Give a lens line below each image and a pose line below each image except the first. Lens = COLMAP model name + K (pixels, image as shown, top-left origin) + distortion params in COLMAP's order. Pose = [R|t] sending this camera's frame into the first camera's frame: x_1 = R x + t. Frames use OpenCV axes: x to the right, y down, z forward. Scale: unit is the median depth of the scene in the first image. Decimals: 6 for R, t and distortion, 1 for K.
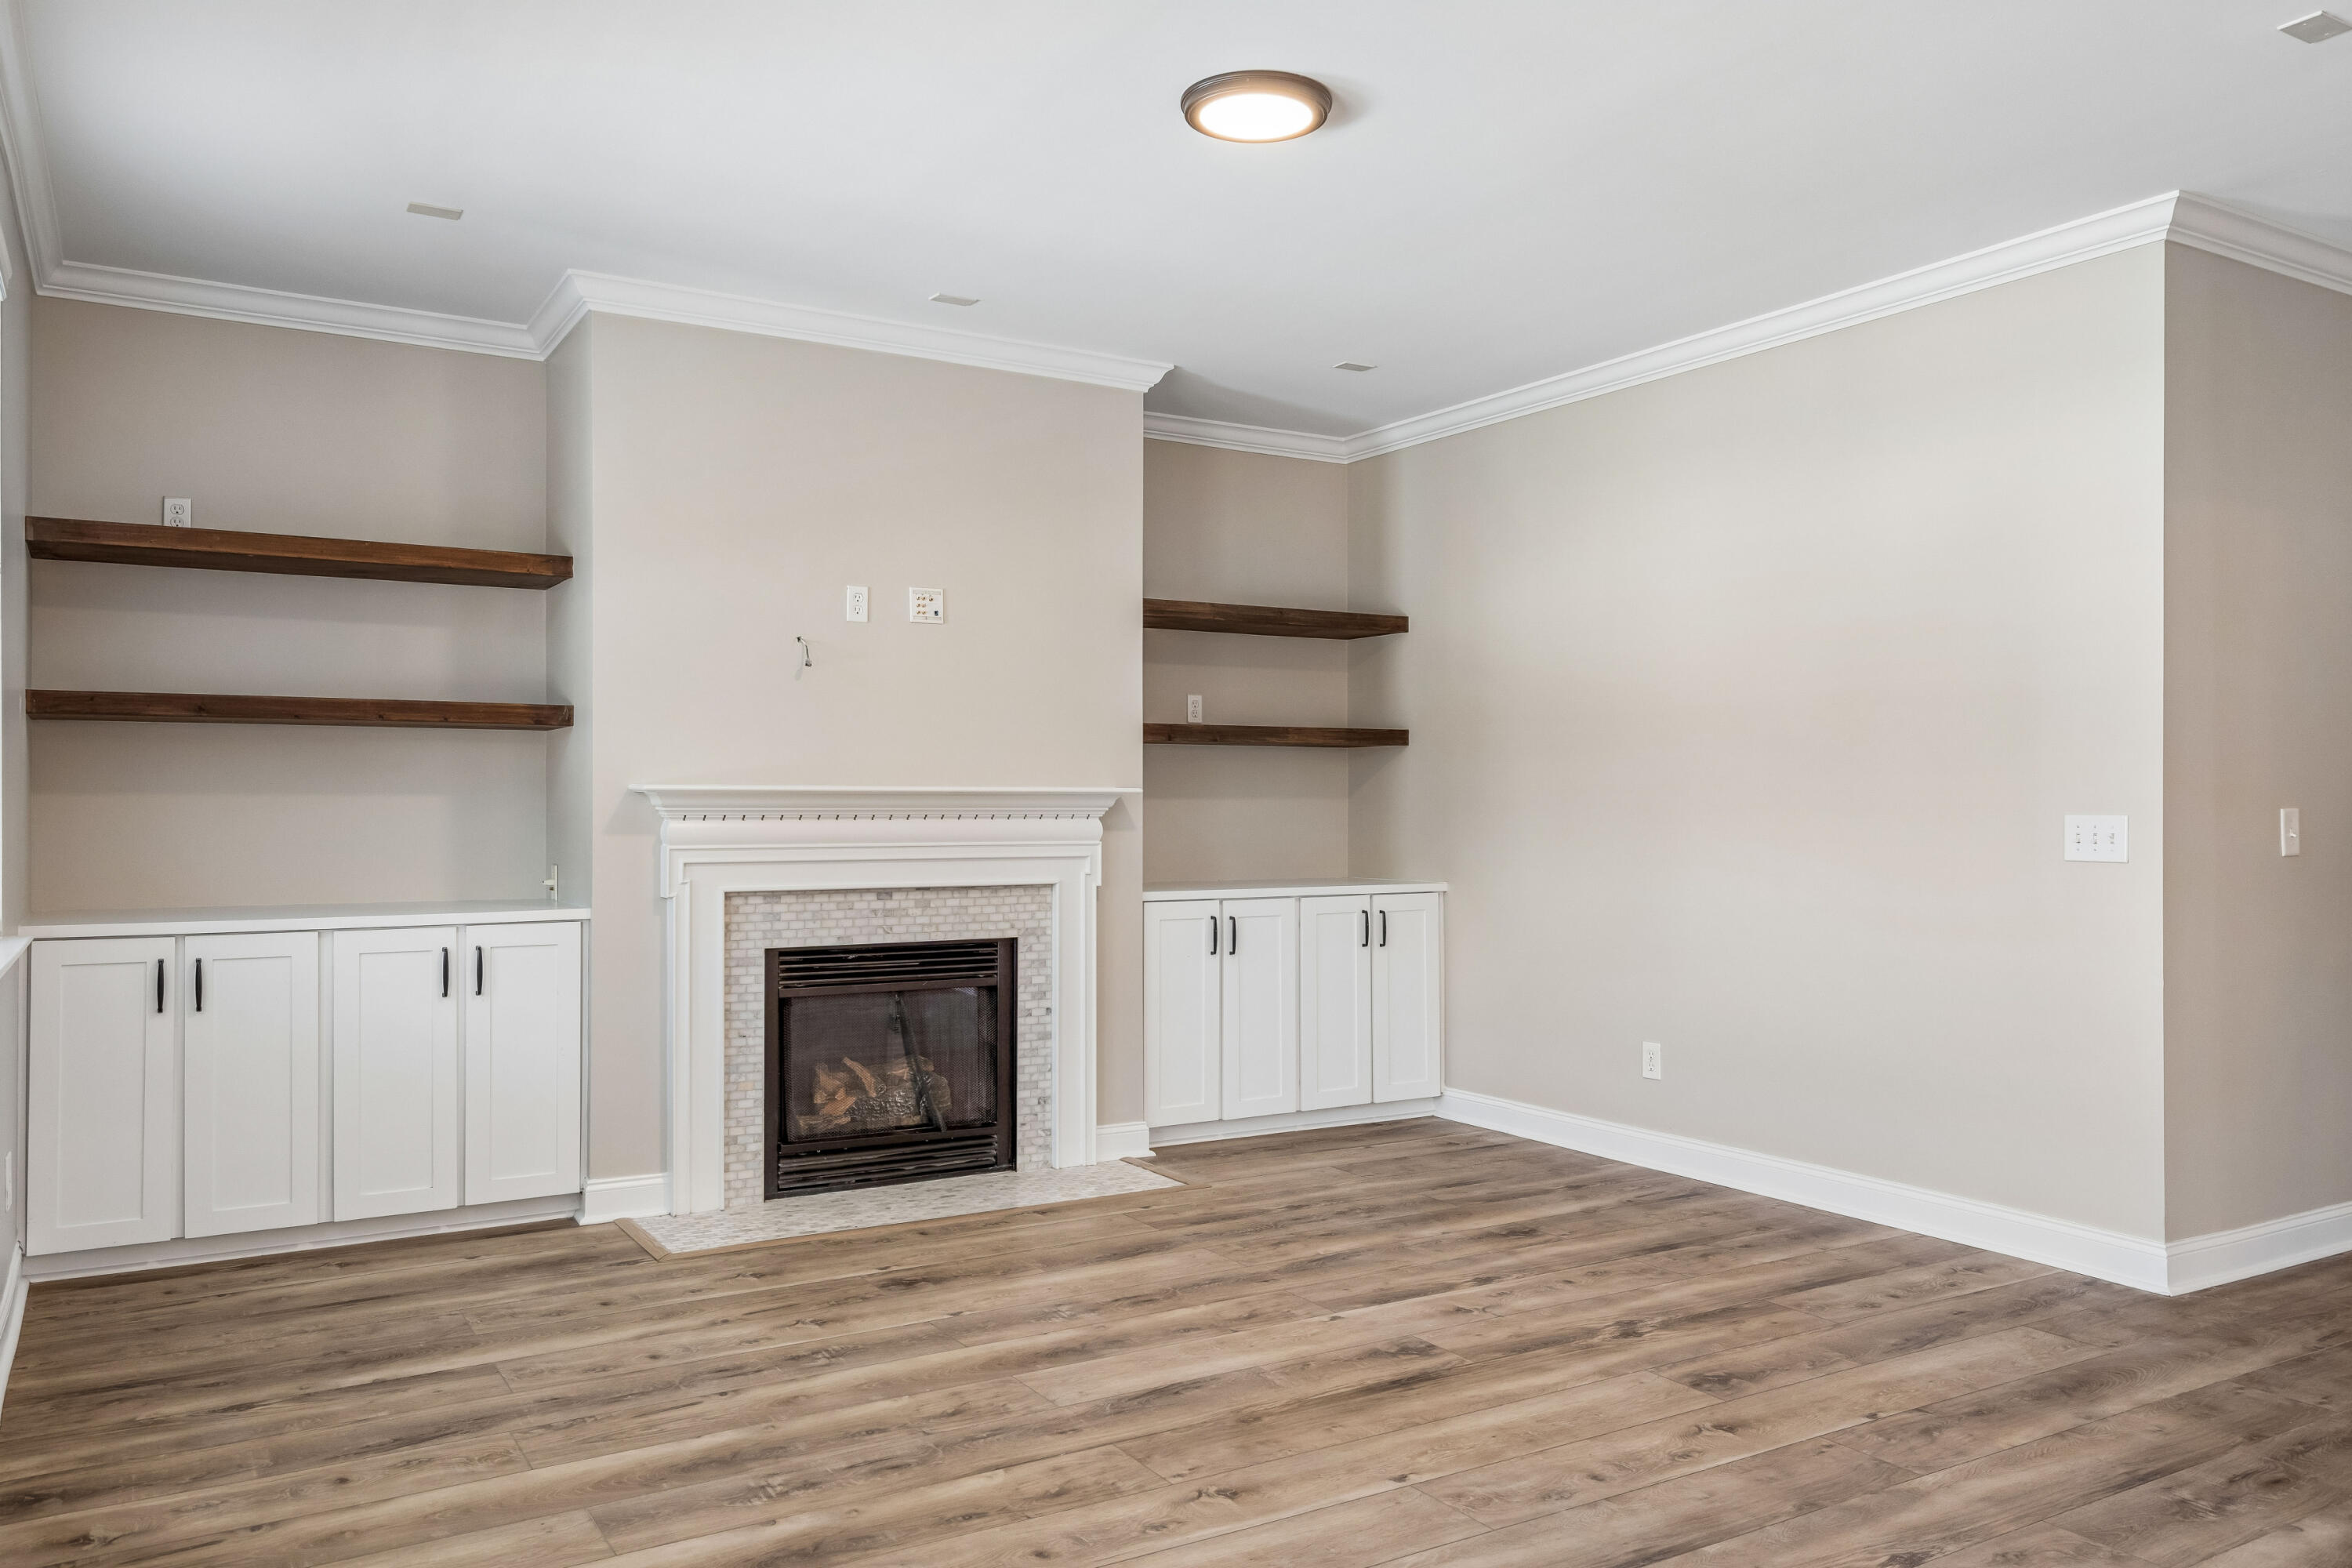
lens RADIAL K [[1700.1, 0, 1176.7], [0, 1700.1, 790.0], [0, 0, 1]] dist [0.005855, 0.005253]
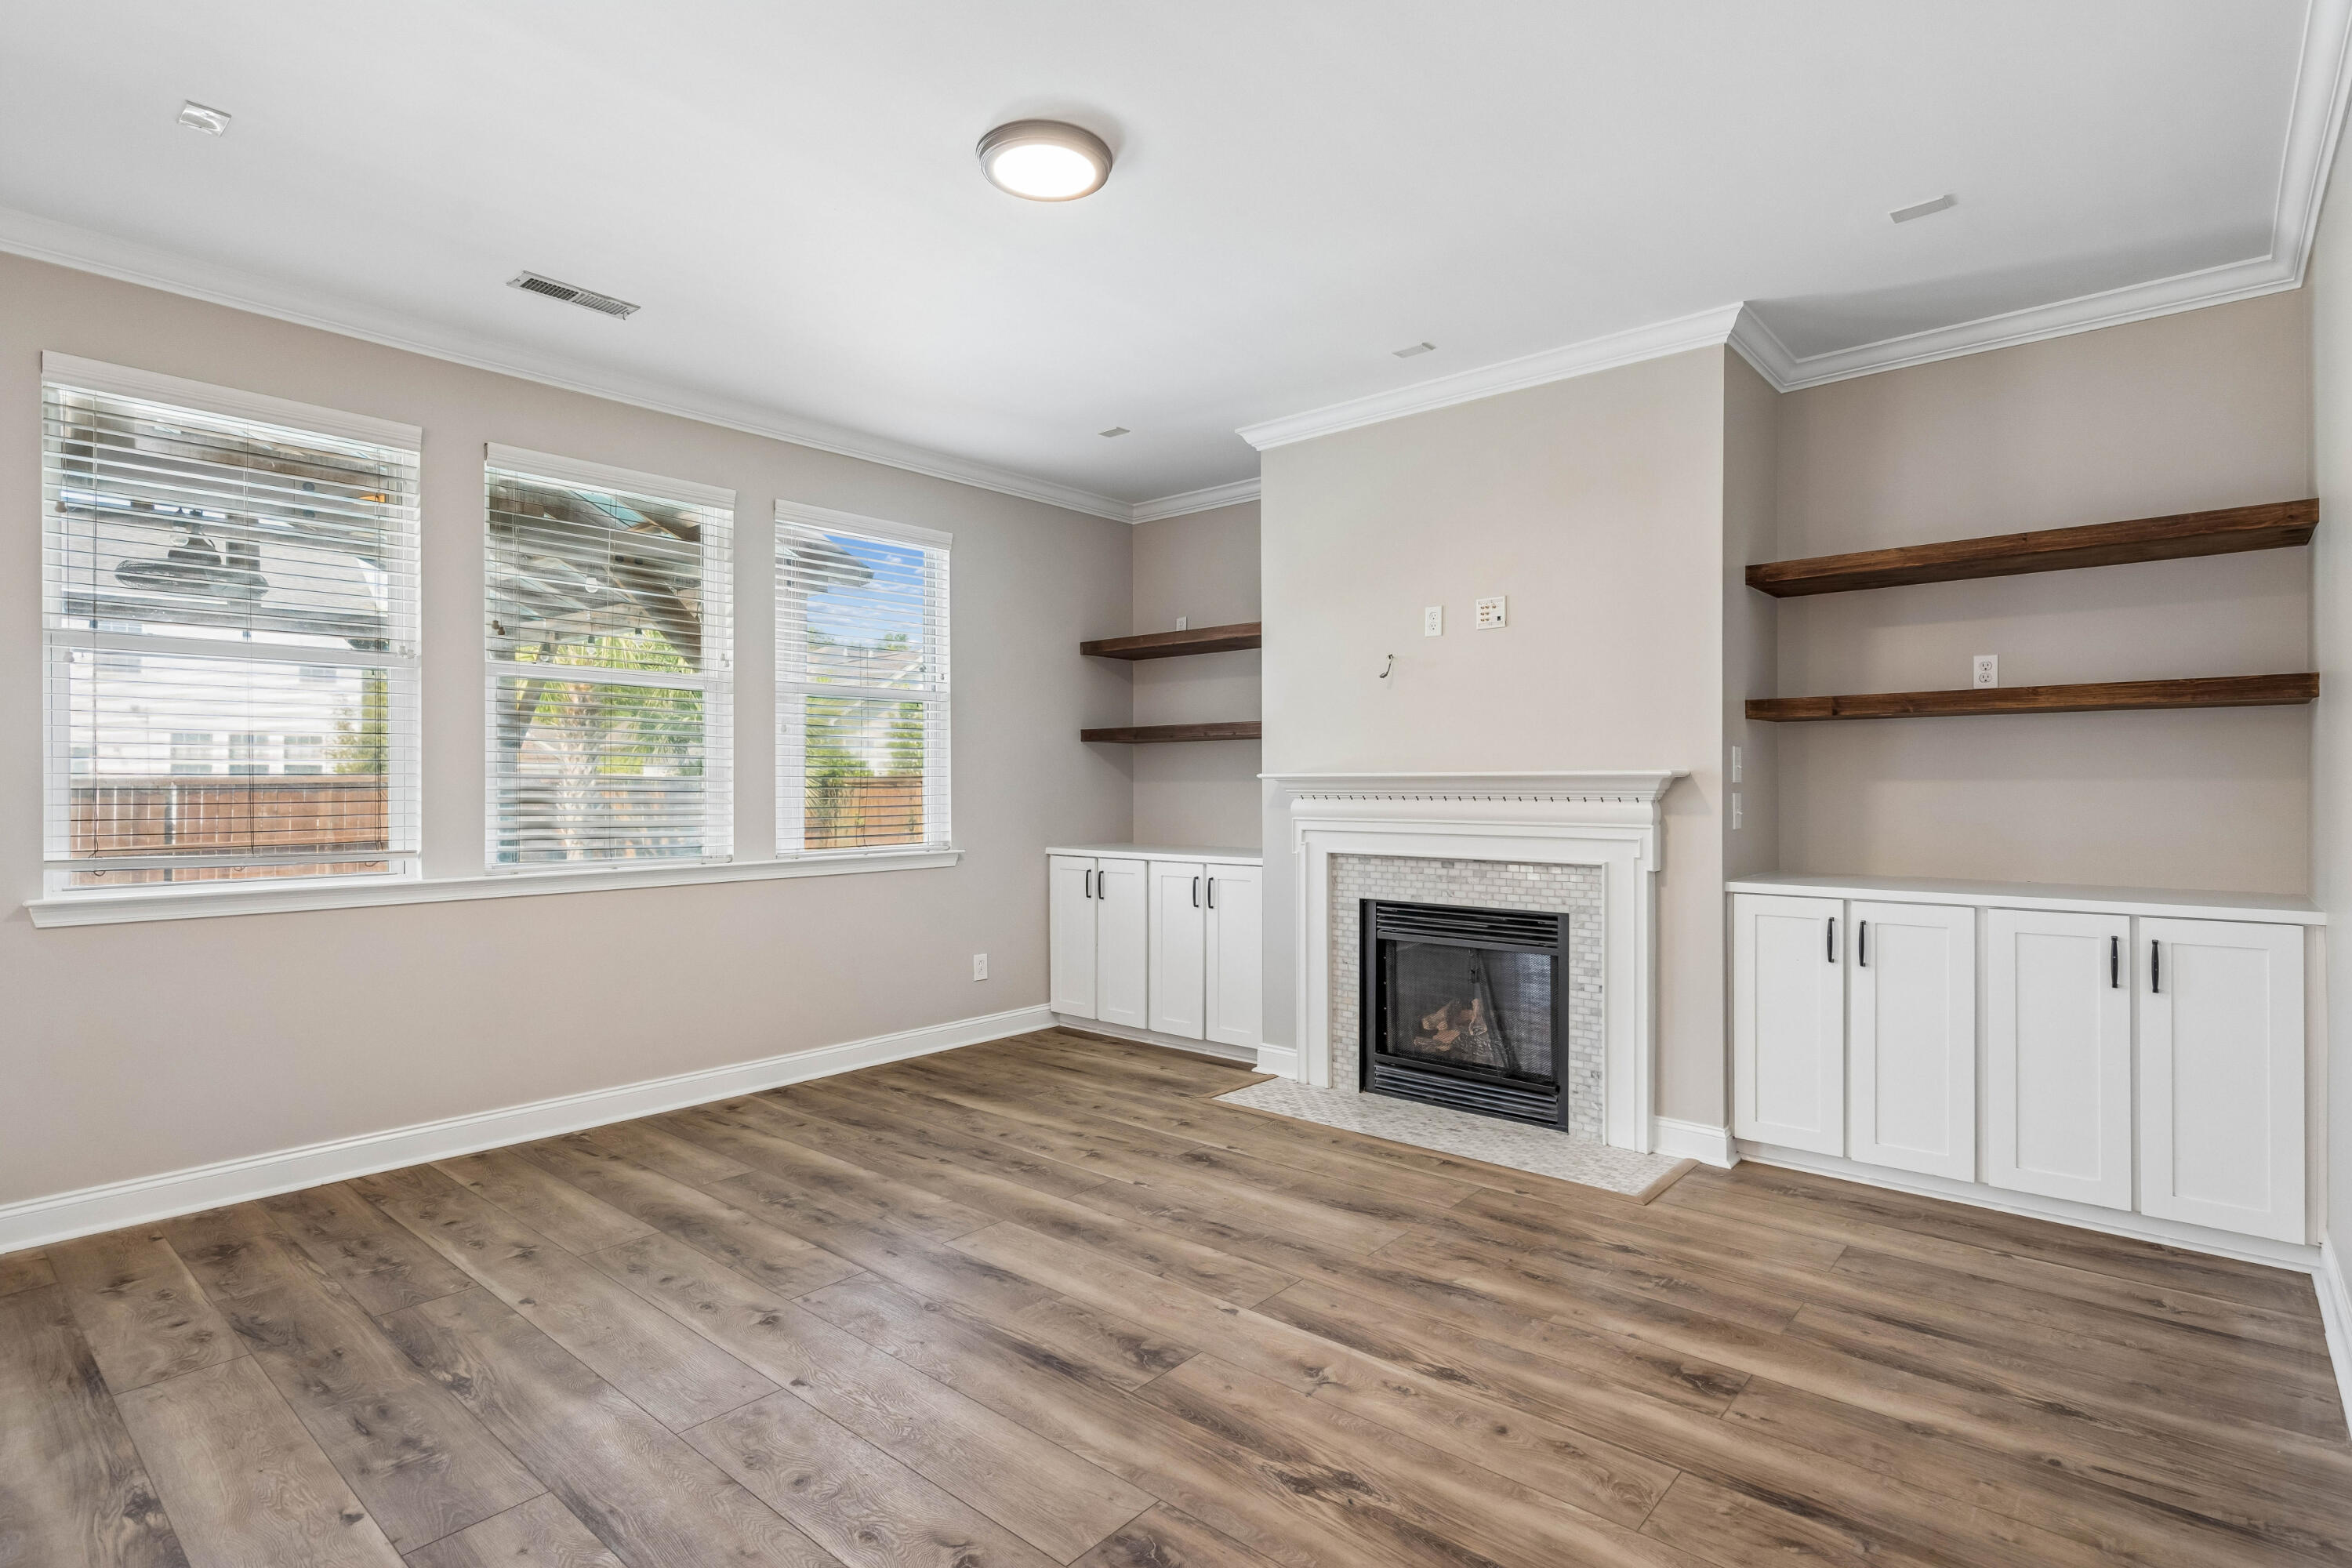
lens RADIAL K [[1155.2, 0, 1175.4], [0, 1155.2, 785.0], [0, 0, 1]] dist [0.000608, 0.000323]
pose [[0.308835, -0.002566, -0.951112, 0.616975], [0.008350, 0.999965, 0.000014, 0.005855], [0.951079, -0.007946, 0.308845, 0.658431]]
